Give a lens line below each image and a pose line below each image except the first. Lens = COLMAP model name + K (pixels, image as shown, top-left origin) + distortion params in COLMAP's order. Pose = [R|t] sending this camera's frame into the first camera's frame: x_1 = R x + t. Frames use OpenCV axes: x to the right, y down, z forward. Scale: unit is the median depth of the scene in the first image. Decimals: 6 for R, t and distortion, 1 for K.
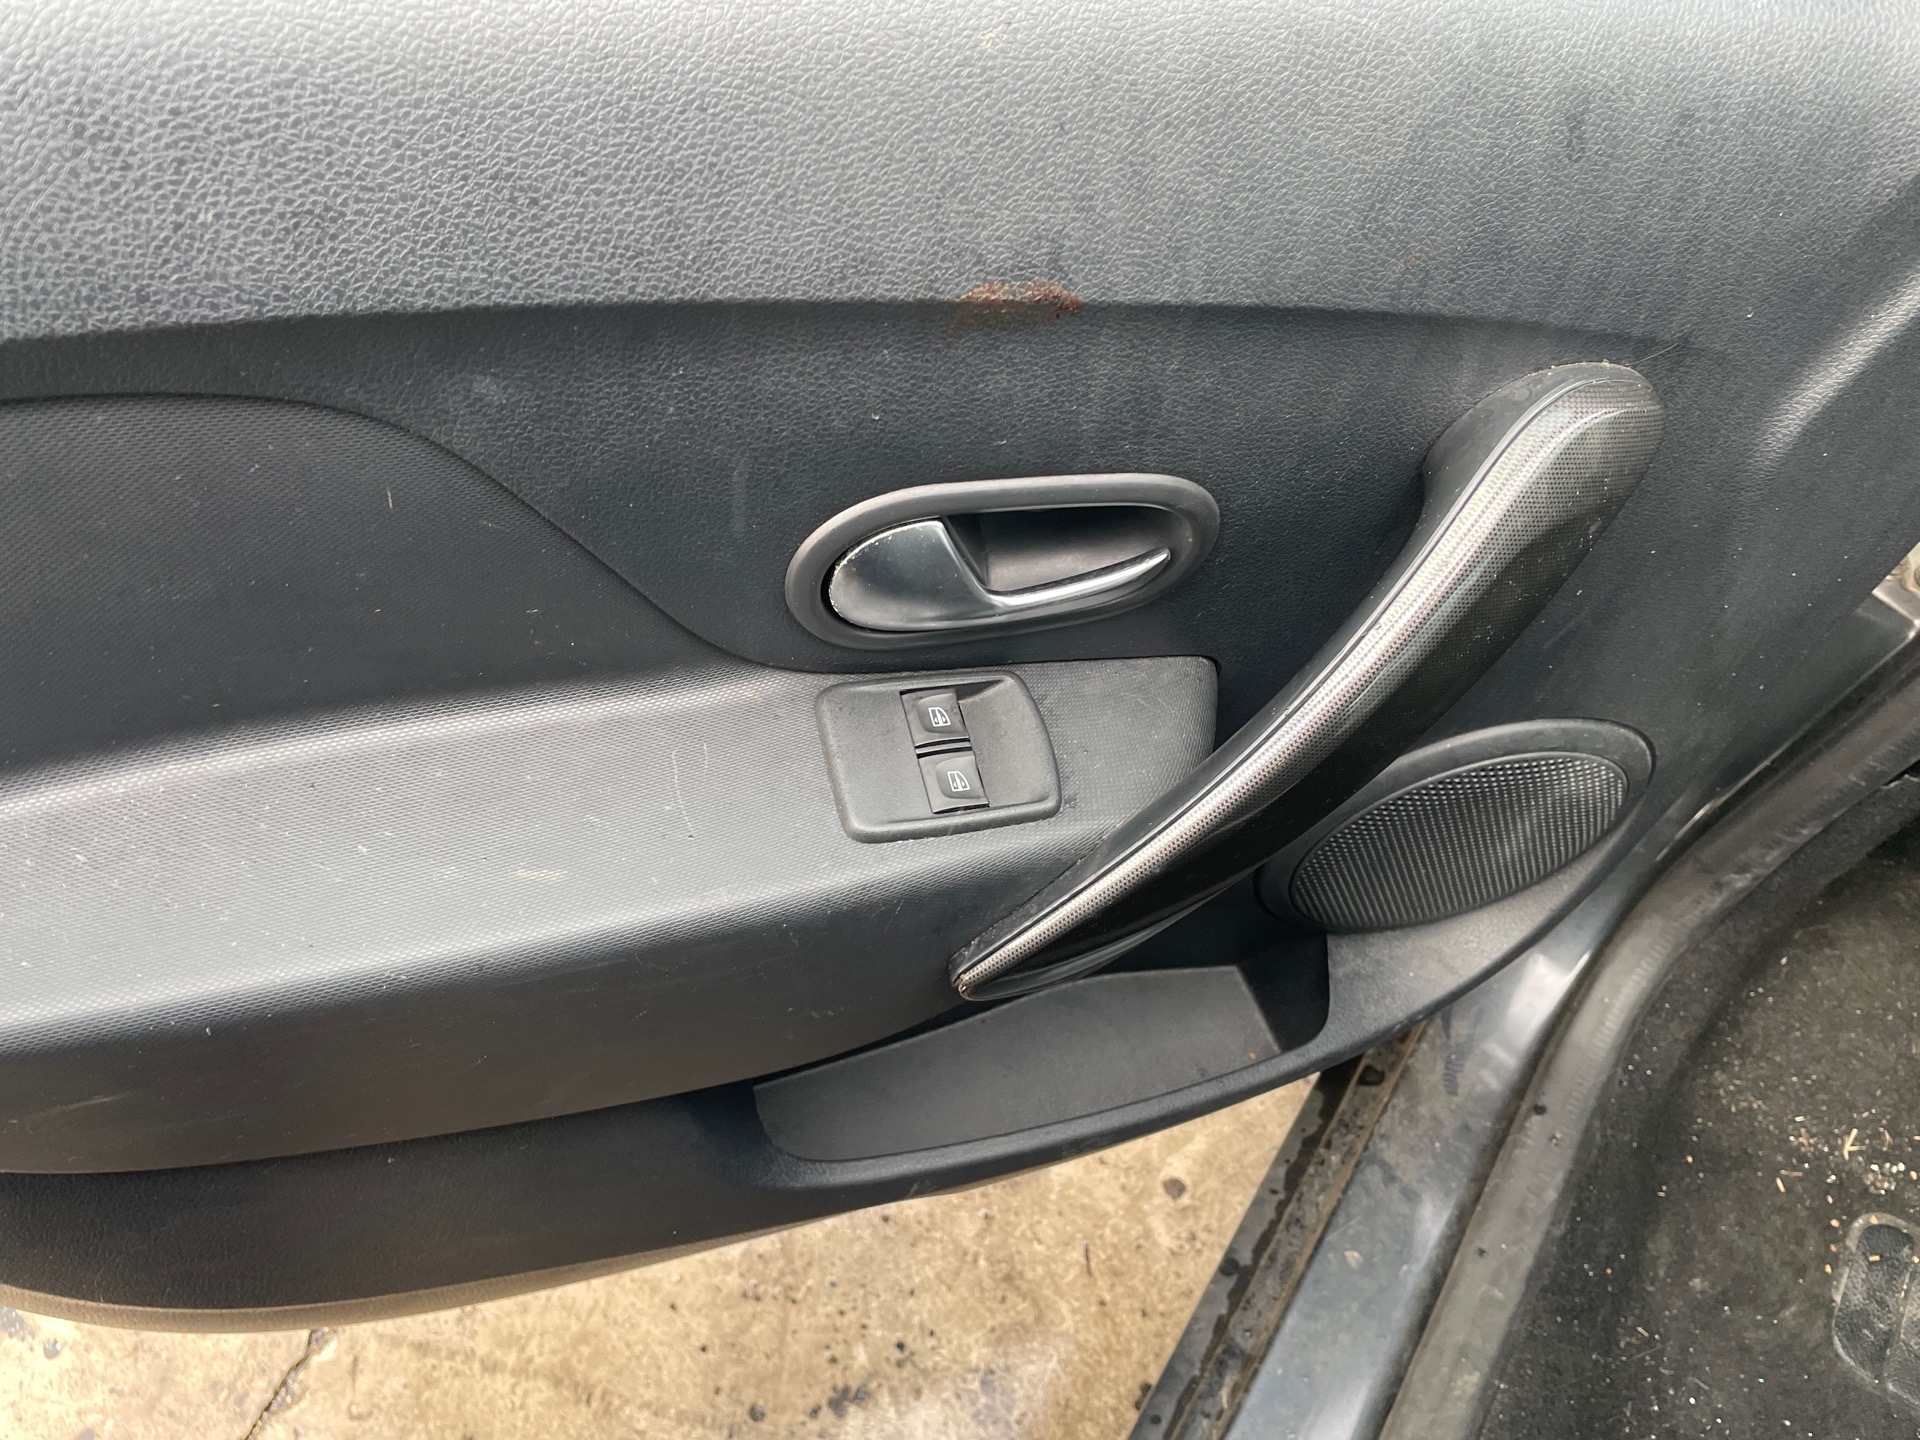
lens RADIAL K [[1449.0, 0, 968.1], [0, 1449.0, 717.3], [0, 0, 1]] dist [0.090183, -0.119336]
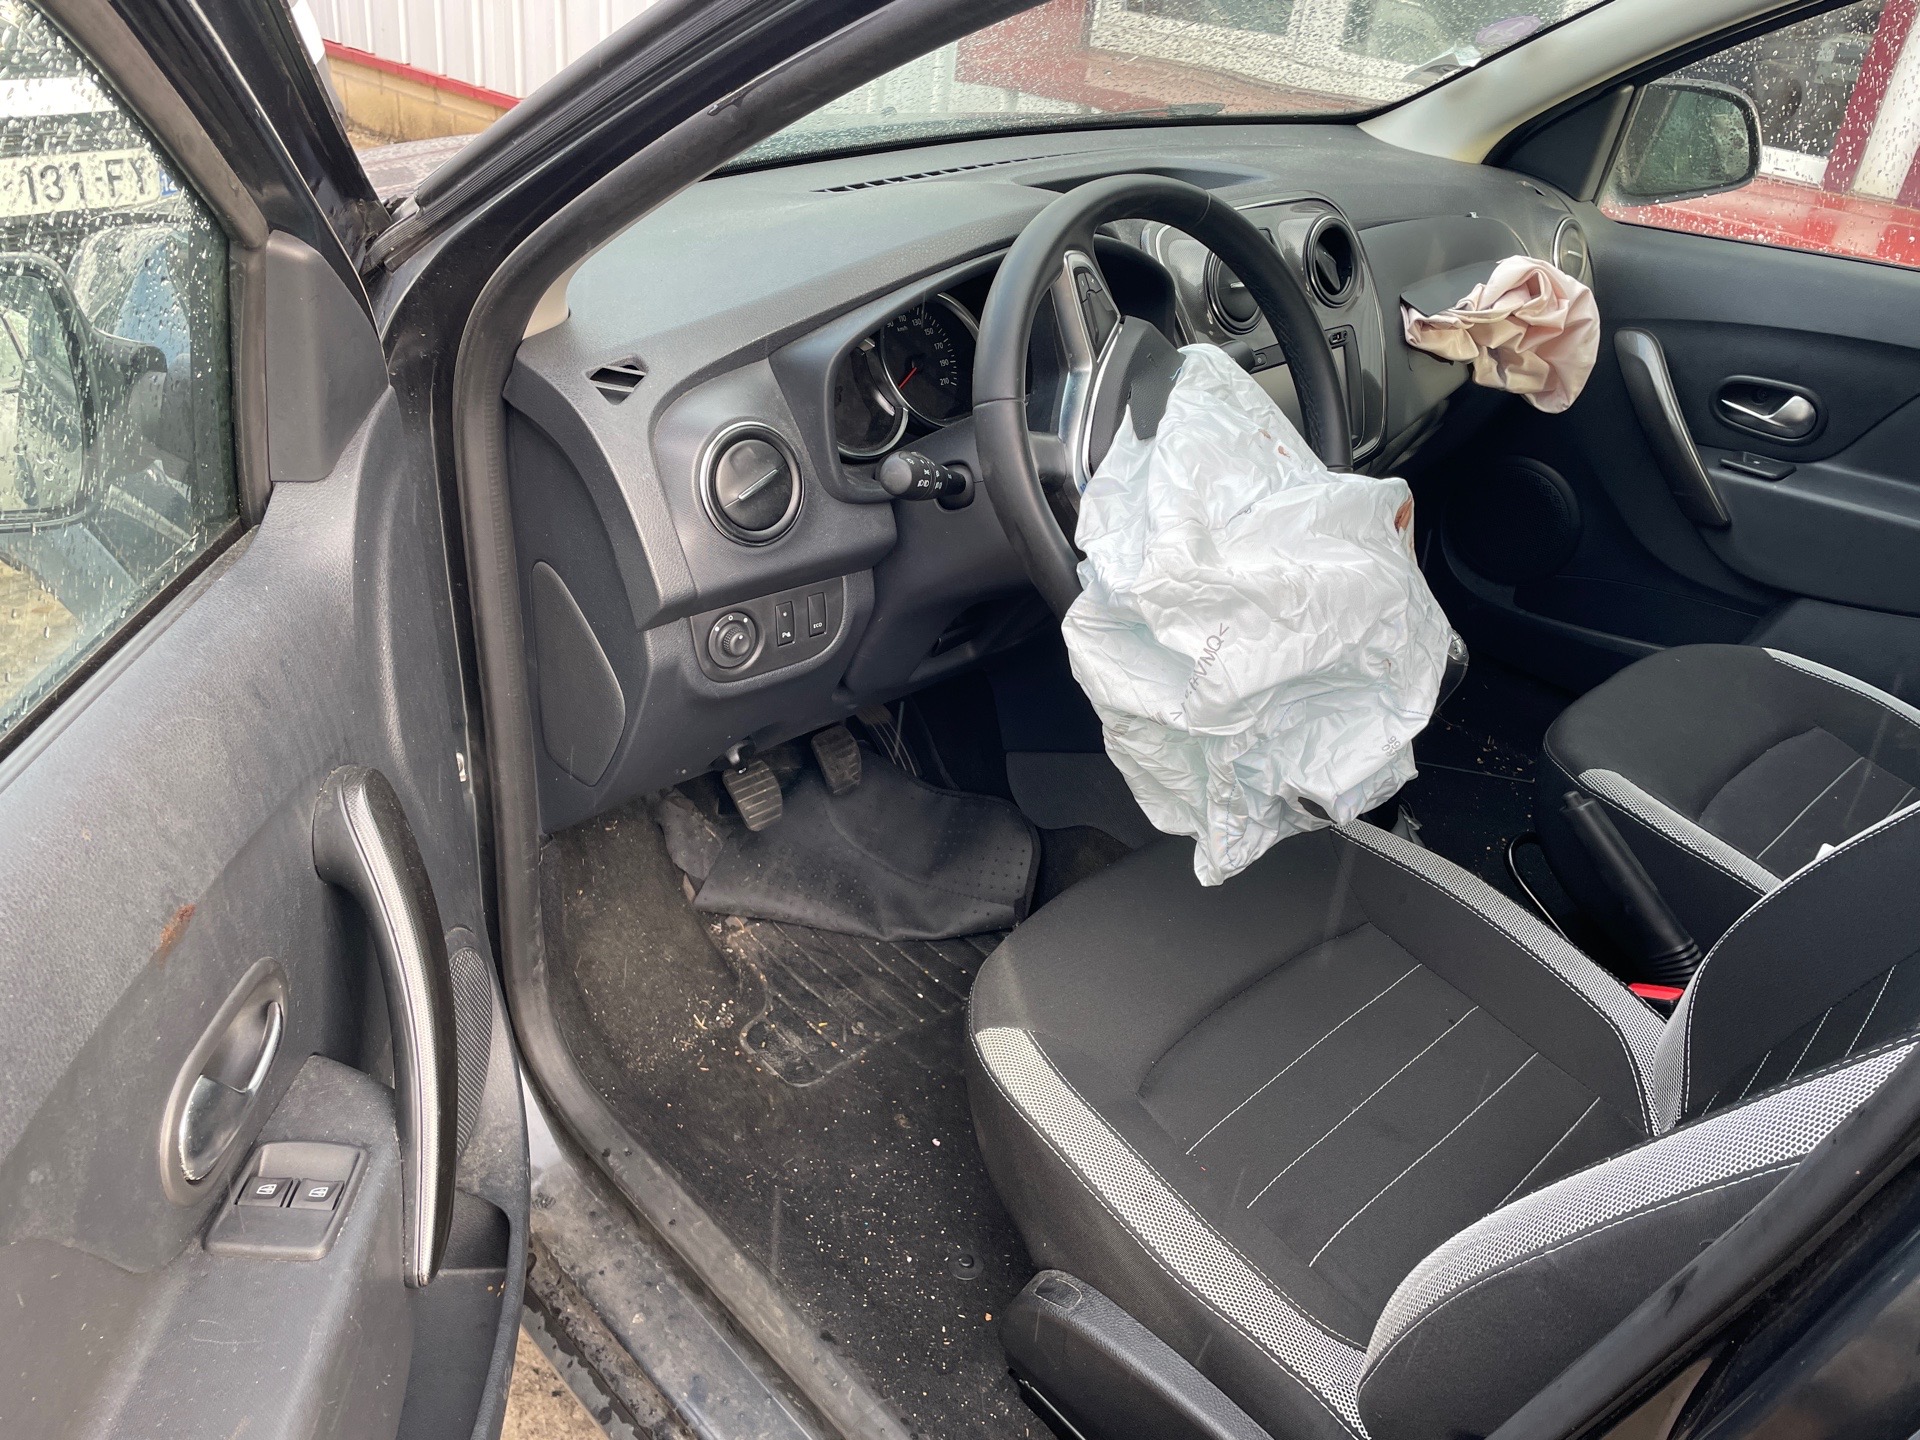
lens RADIAL K [[1449.0, 0, 968.1], [0, 1449.0, 717.3], [0, 0, 1]] dist [0.090183, -0.119336]
pose [[0.225035, -0.587598, 0.777231, -0.407856], [0.778067, 0.588525, 0.219657, -0.031814], [-0.586490, 0.555307, 0.589630, -0.321972]]
